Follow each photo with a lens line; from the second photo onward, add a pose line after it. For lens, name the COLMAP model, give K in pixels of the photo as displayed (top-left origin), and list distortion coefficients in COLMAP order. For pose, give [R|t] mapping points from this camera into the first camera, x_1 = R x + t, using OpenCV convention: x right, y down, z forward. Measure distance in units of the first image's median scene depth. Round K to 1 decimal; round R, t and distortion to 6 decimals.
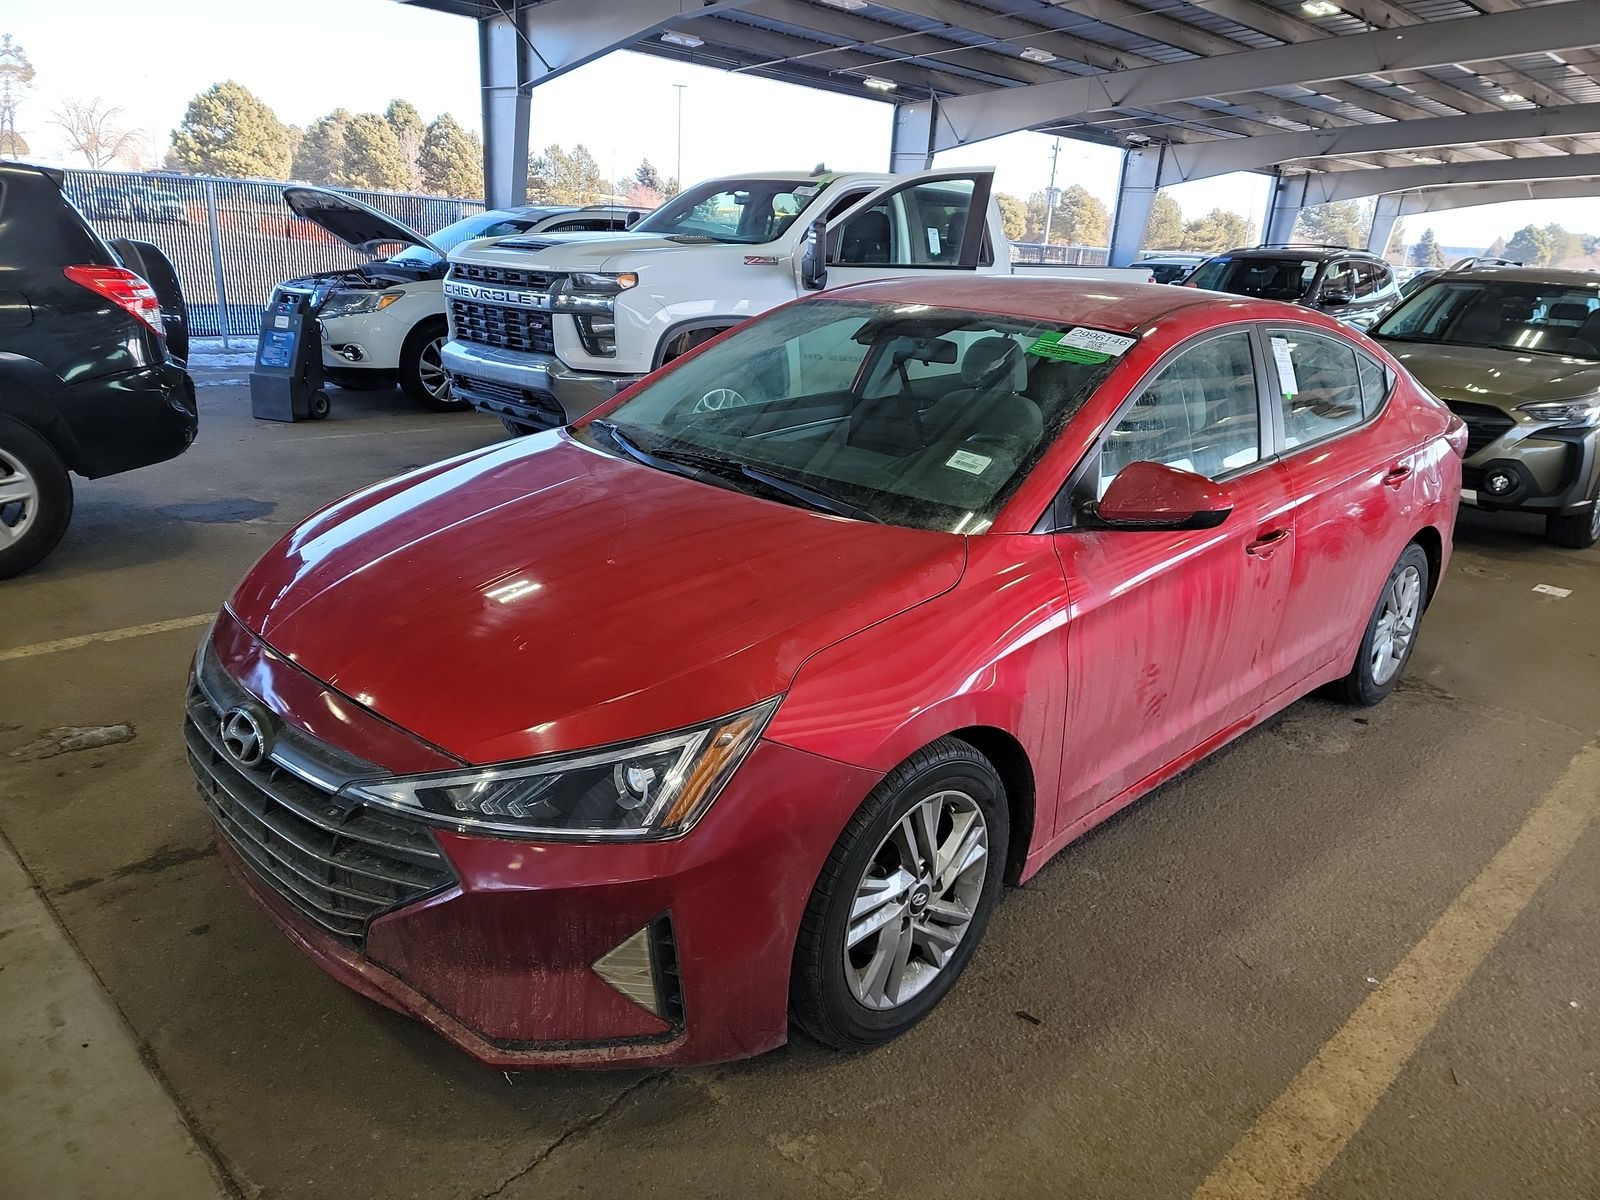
lens RADIAL K [[1117.8, 0, 828.8], [0, 1117.8, 566.6], [0, 0, 1]] dist [0.084701, -0.074391]
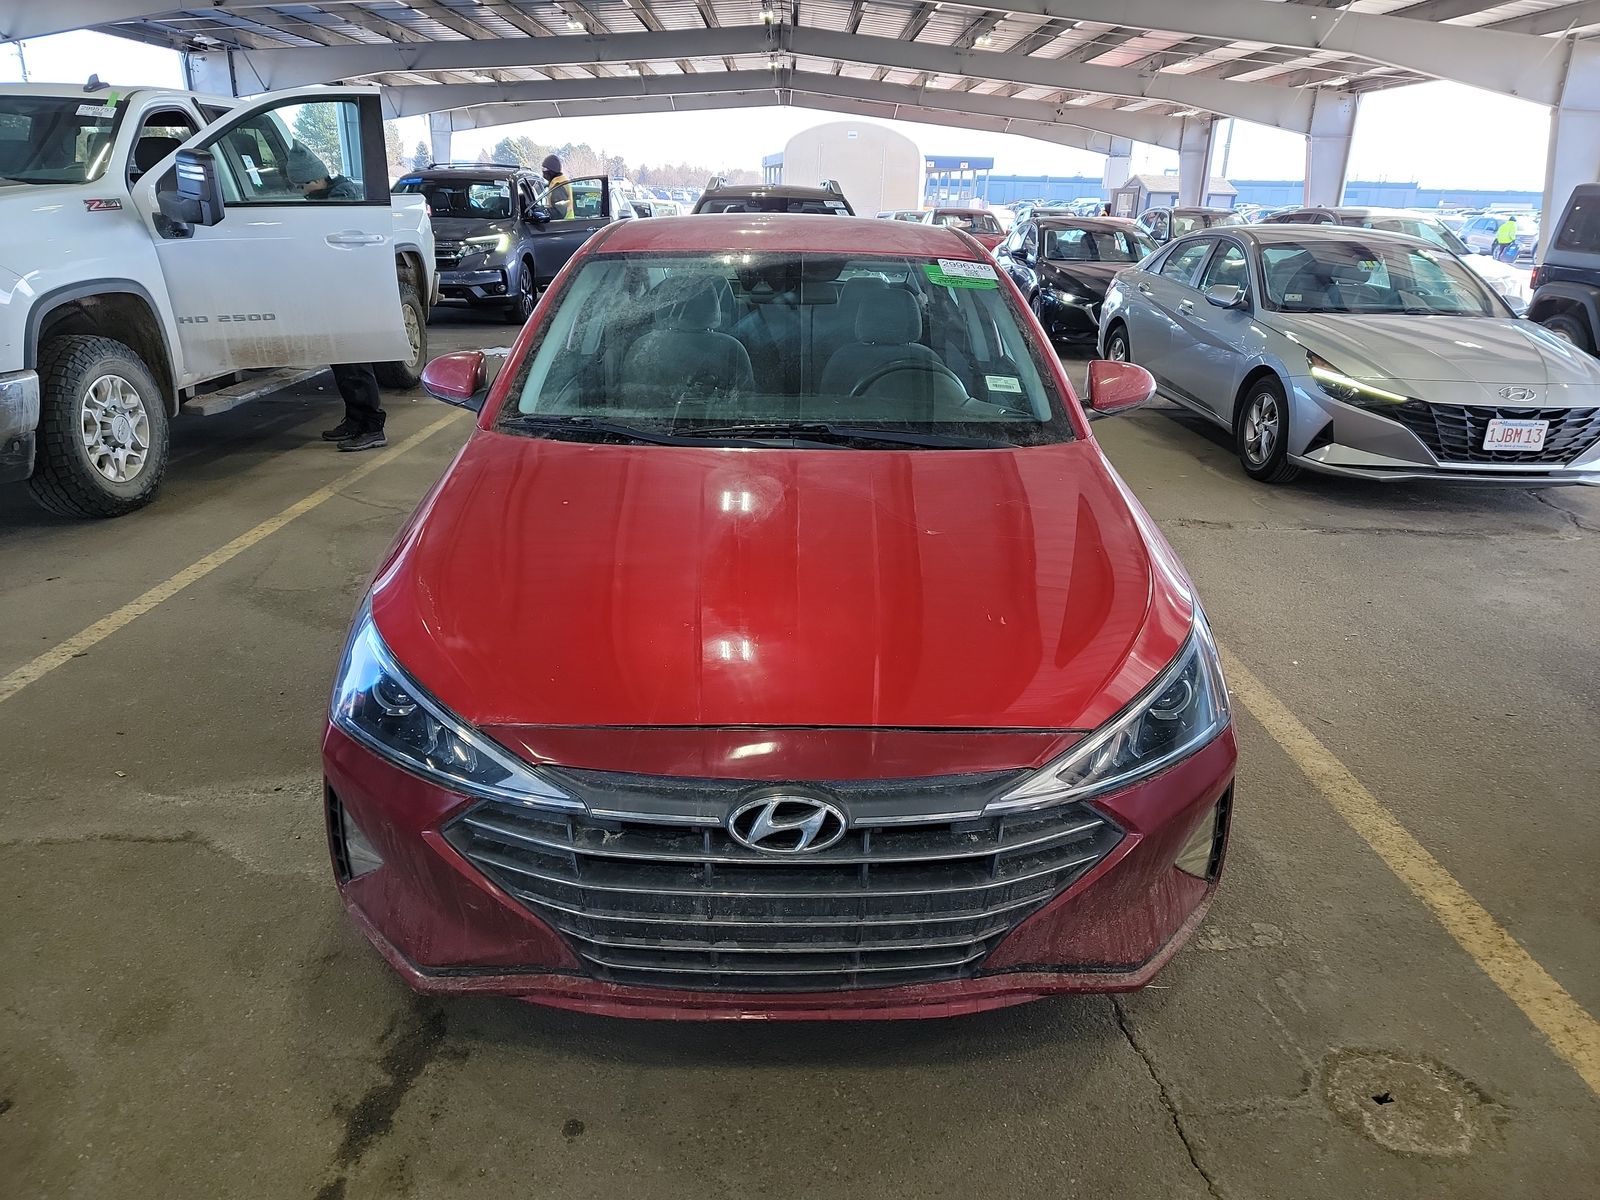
lens RADIAL K [[1117.8, 0, 828.8], [0, 1117.8, 566.6], [0, 0, 1]] dist [0.084701, -0.074391]
pose [[0.703991, -0.262133, 0.660063, -0.327052], [0.216222, 0.964380, 0.152376, -0.051841], [-0.676495, 0.035449, 0.735594, 0.115292]]
